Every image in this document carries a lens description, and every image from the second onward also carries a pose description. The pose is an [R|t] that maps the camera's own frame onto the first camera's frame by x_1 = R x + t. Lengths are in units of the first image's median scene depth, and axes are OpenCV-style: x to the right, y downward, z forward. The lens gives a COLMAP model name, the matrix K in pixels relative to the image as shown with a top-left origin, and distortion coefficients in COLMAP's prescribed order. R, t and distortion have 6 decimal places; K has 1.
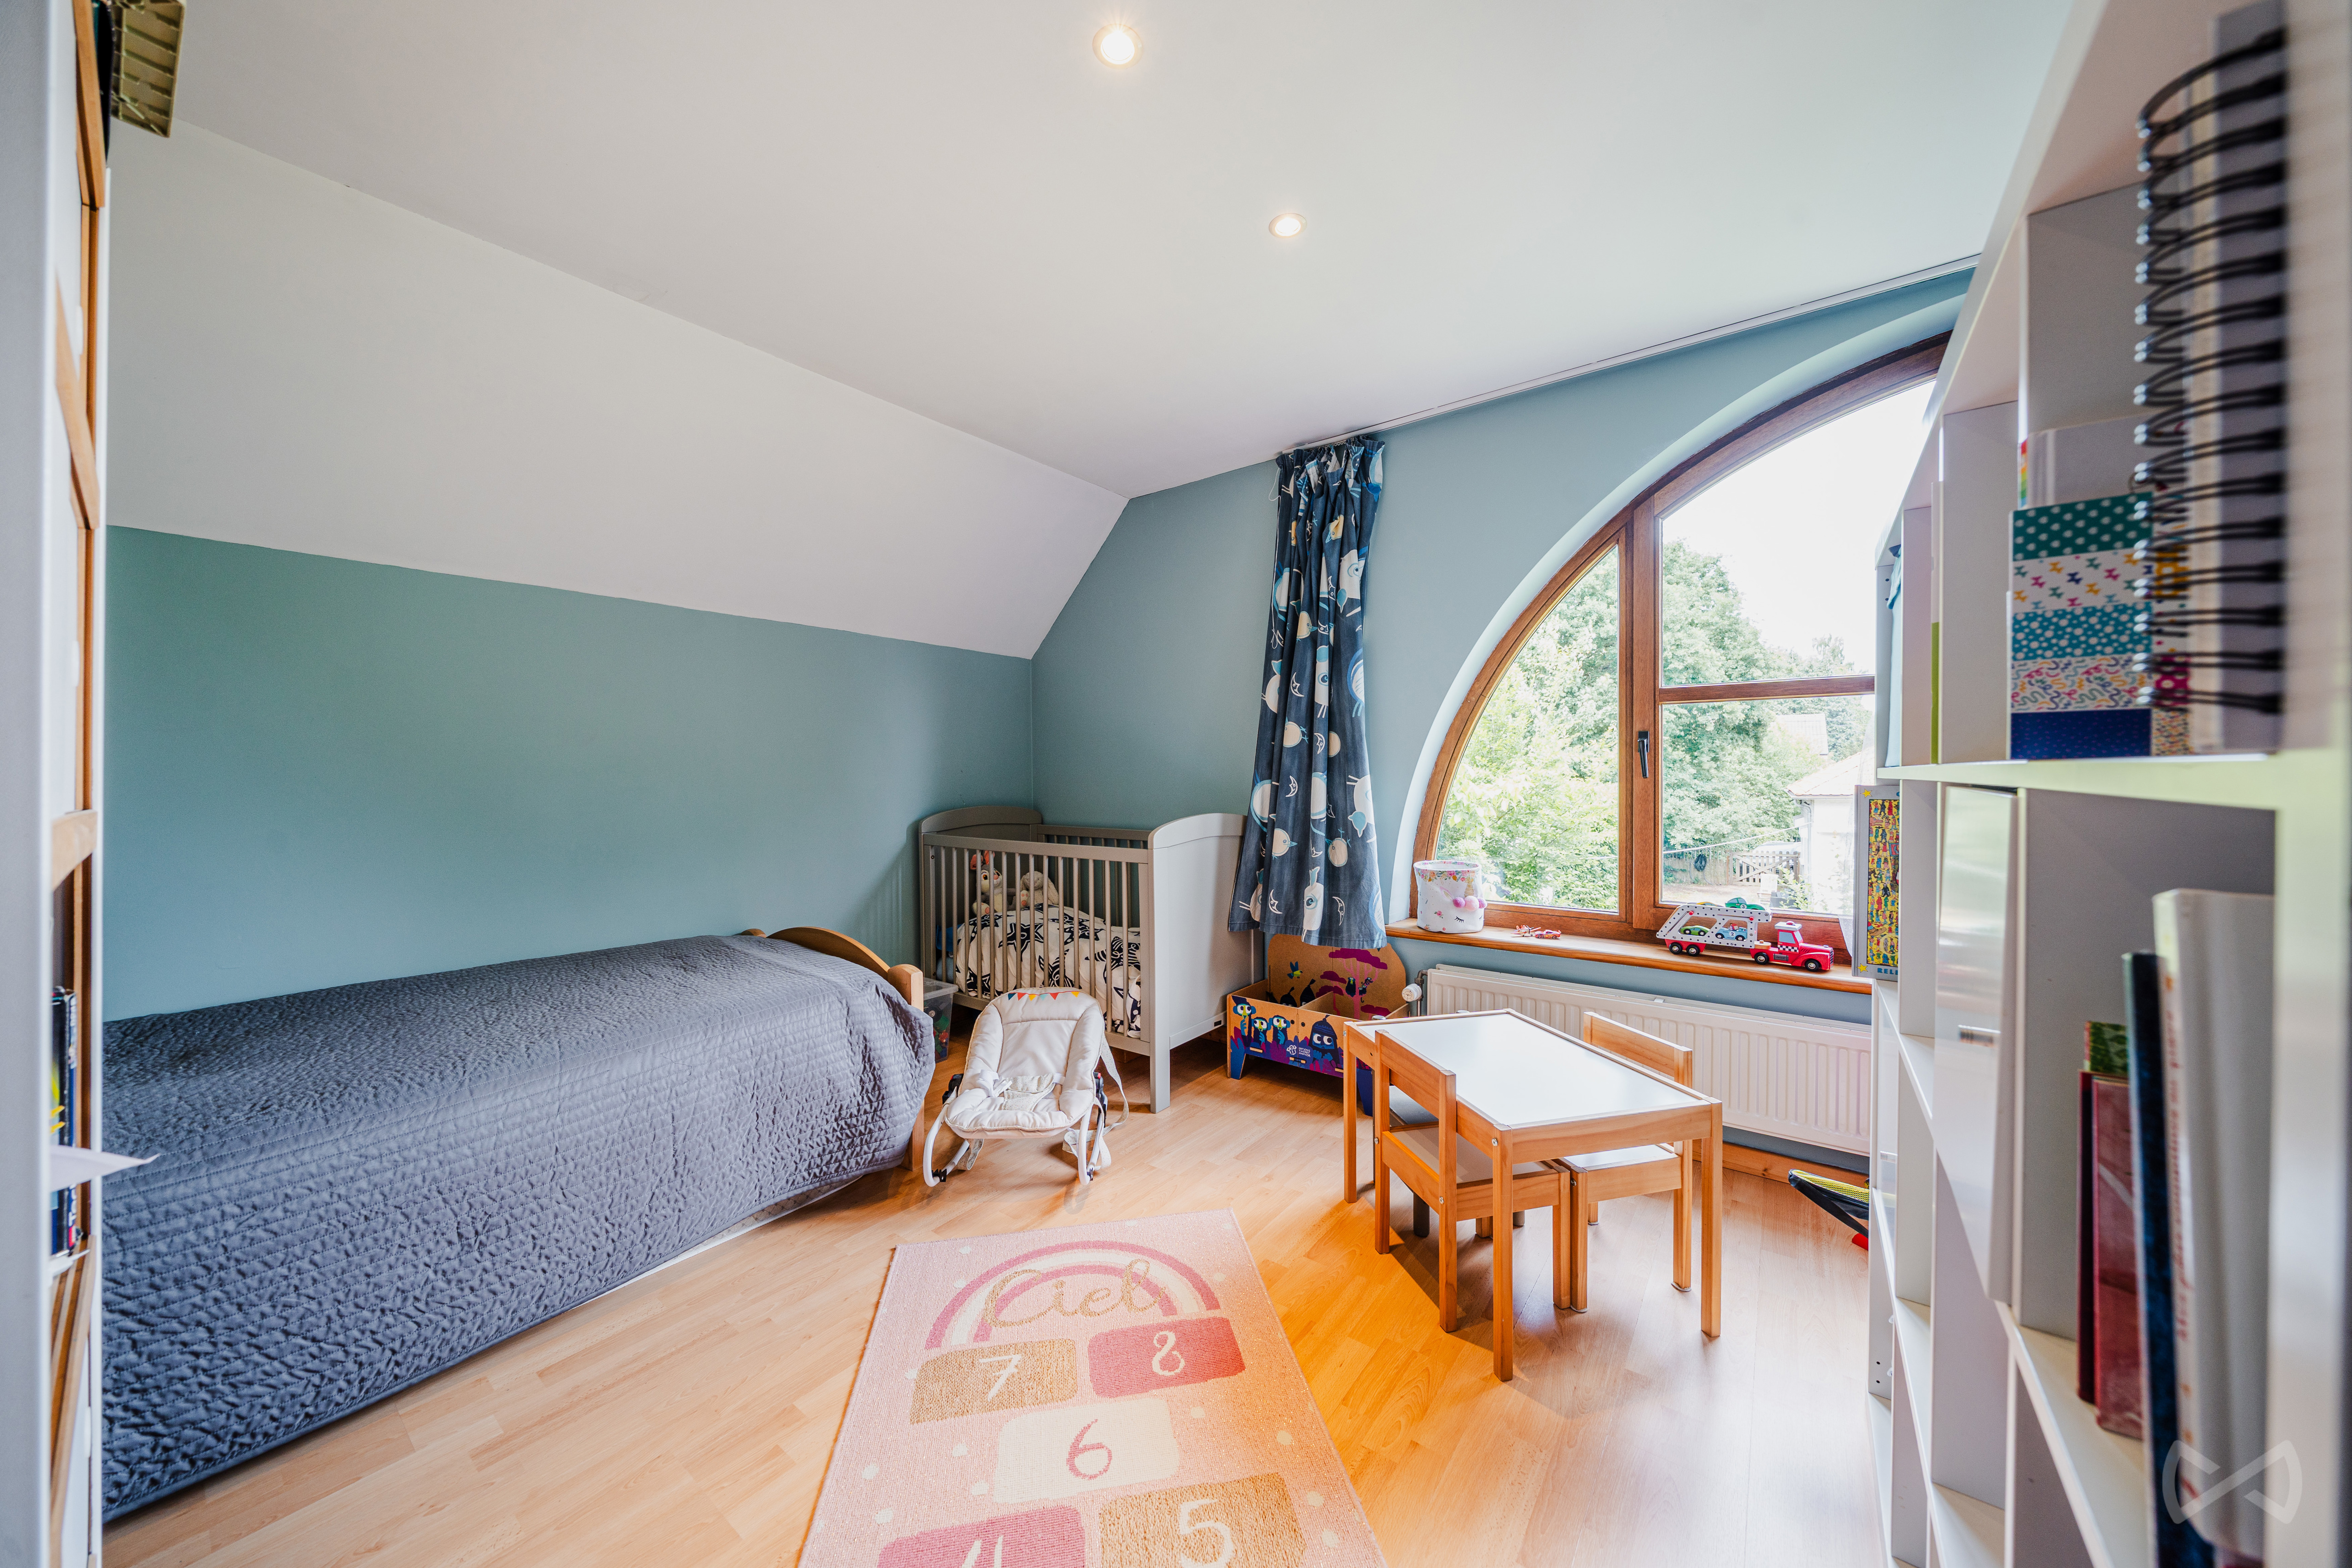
lens RADIAL K [[800.6, 0, 1176.6], [0, 800.6, 783.5], [0, 0, 1]] dist [-0.004705, -0.001132]
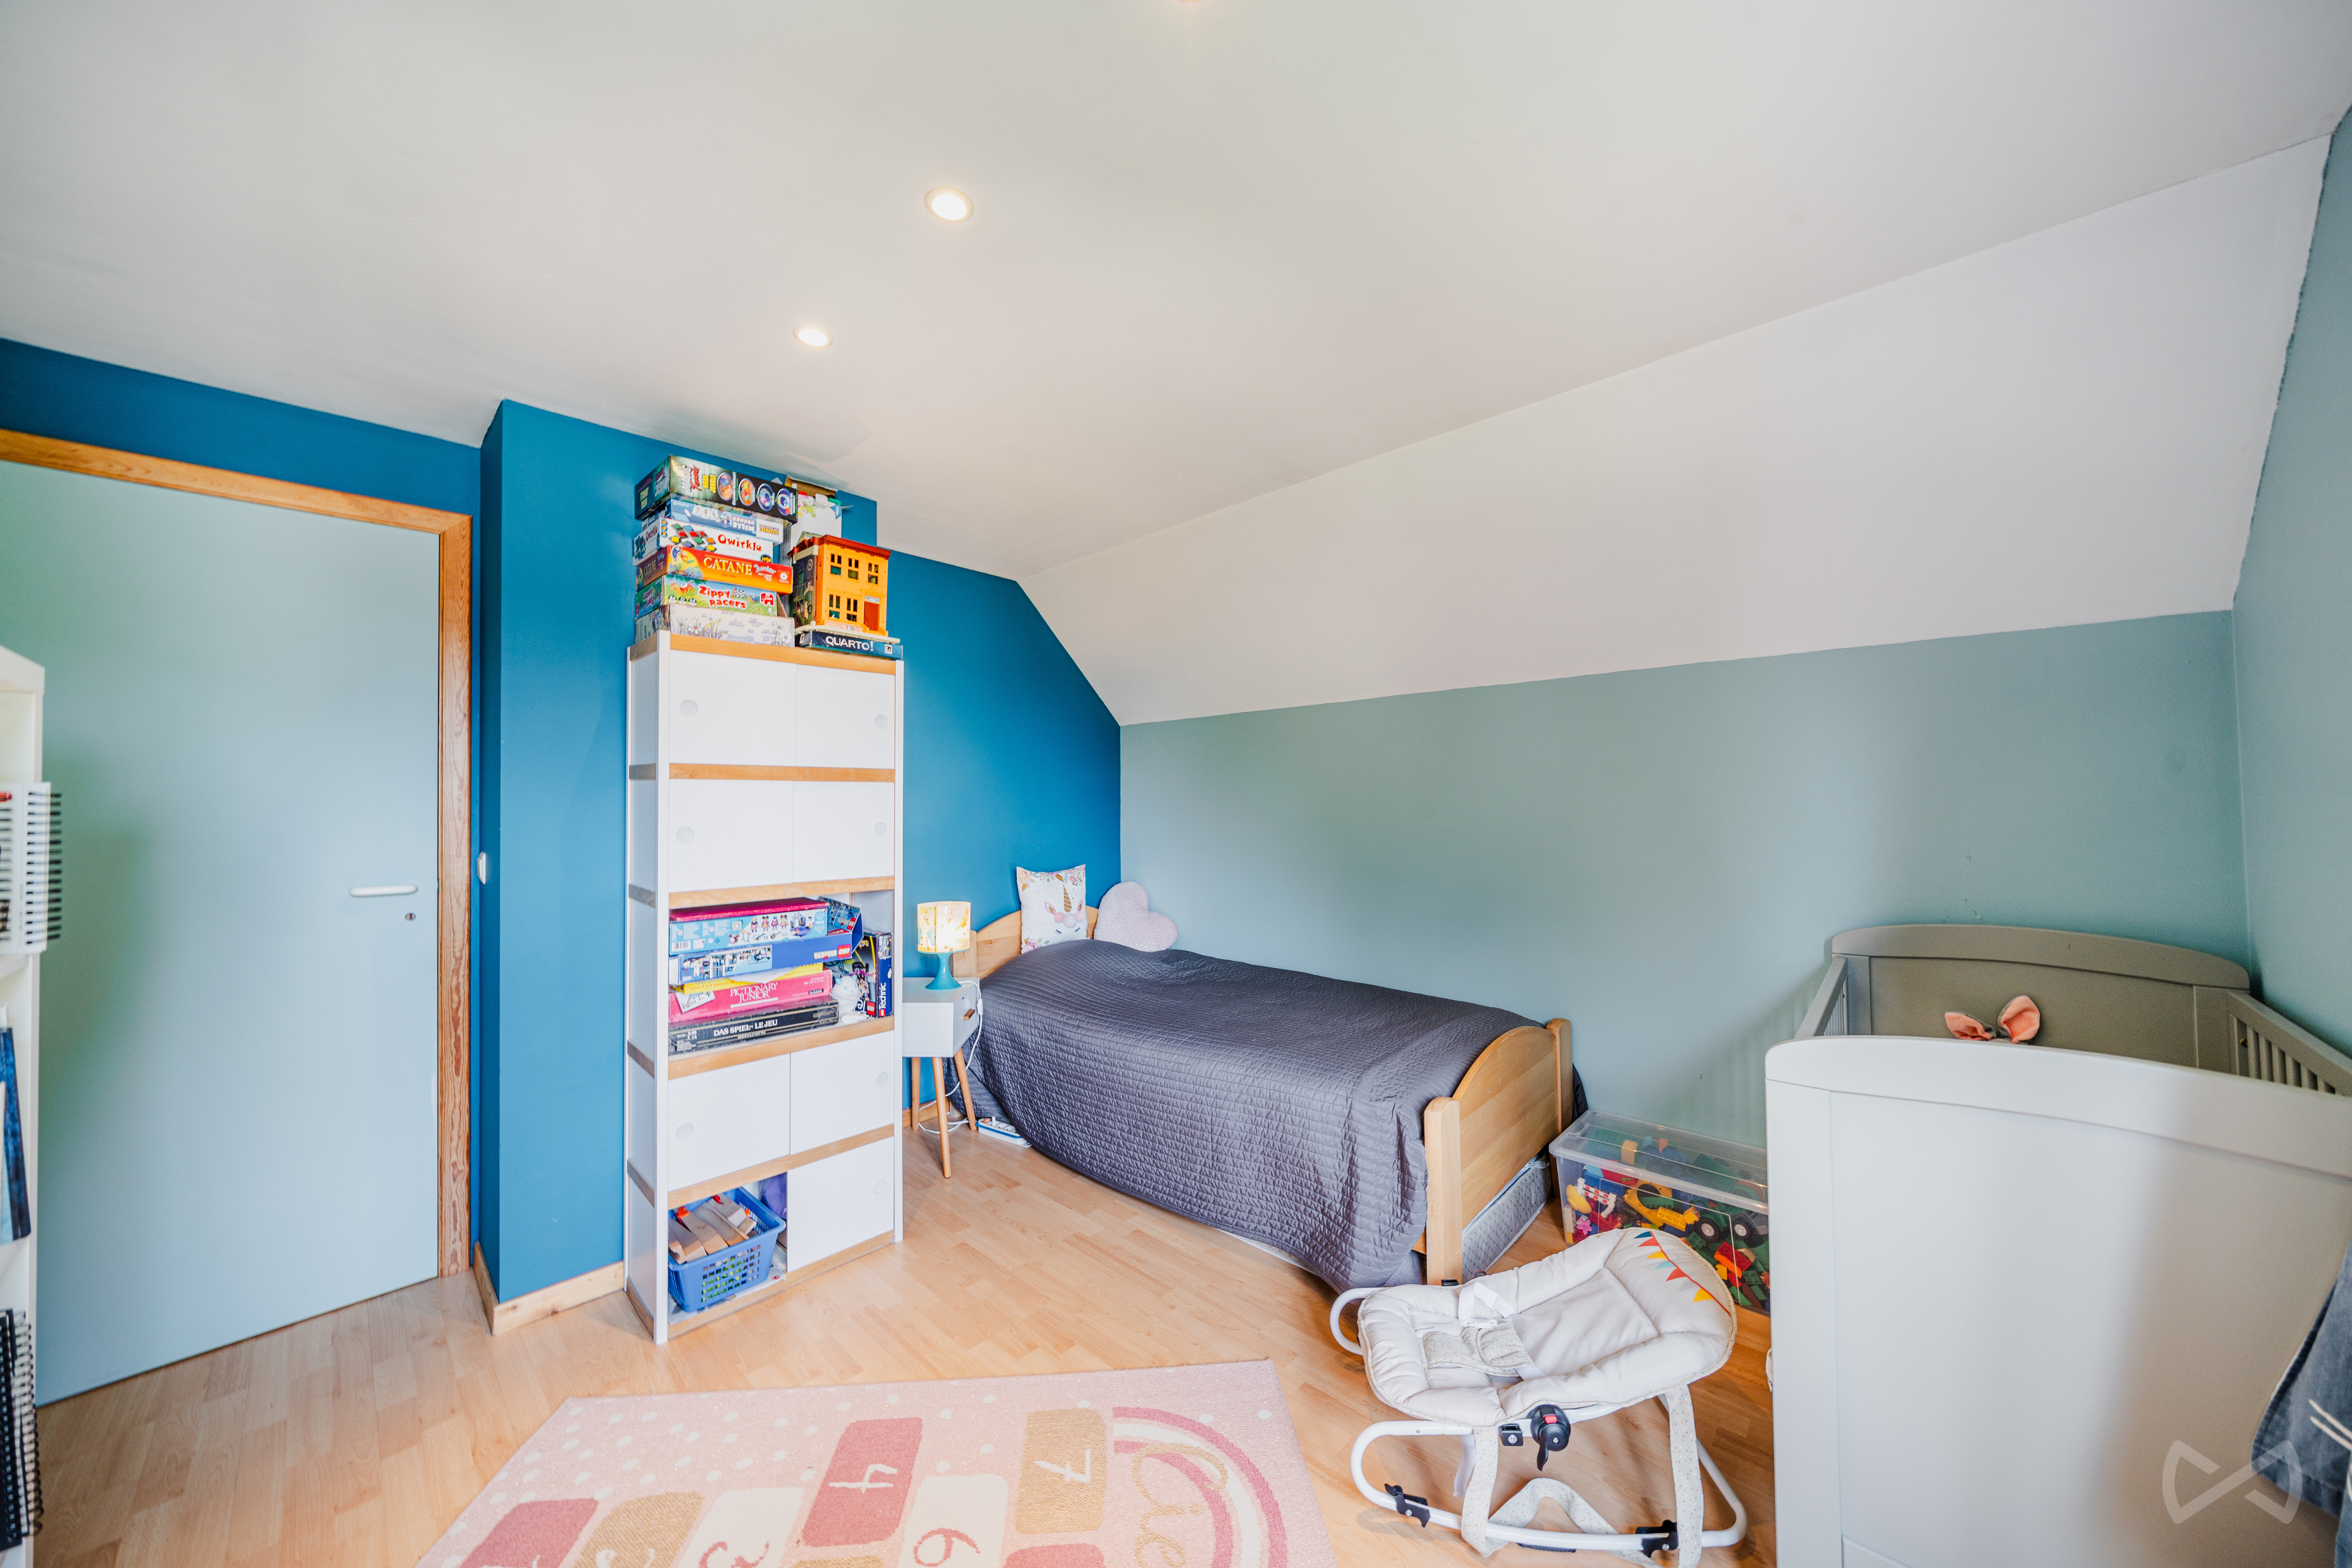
lens RADIAL K [[800.6, 0, 1169.8], [0, 800.6, 777.3], [0, 0, 1]] dist [-0.004705, -0.001132]
pose [[-0.097093, -0.011989, -0.995203, 0.499706], [-0.002910, 0.999927, -0.011762, -0.095715], [0.995271, 0.001754, -0.097120, 0.751720]]
